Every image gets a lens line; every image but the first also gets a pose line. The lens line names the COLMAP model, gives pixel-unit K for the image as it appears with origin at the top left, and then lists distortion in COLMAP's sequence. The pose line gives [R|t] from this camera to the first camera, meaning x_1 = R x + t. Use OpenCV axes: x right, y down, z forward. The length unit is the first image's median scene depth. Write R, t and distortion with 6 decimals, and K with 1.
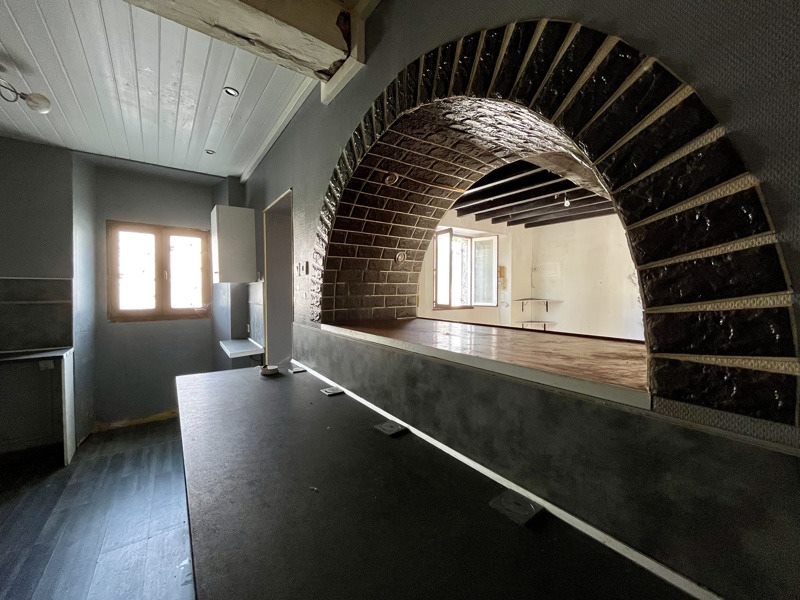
lens RADIAL K [[322.9, 0, 403.1], [0, 322.9, 297.0], [0, 0, 1]] dist [-0.000782, 0.000147]
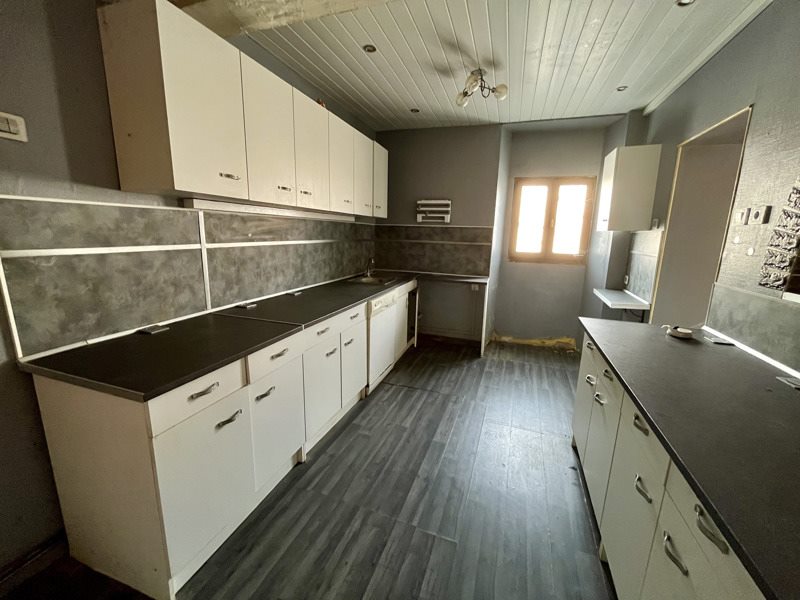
lens RADIAL K [[322.9, 0, 404.5], [0, 322.9, 297.3], [0, 0, 1]] dist [-0.000782, 0.000147]
pose [[0.573973, 0.175582, -0.799829, -0.106232], [-0.039078, 0.981502, 0.187421, -0.006635], [0.817941, -0.076319, 0.570217, -0.095204]]
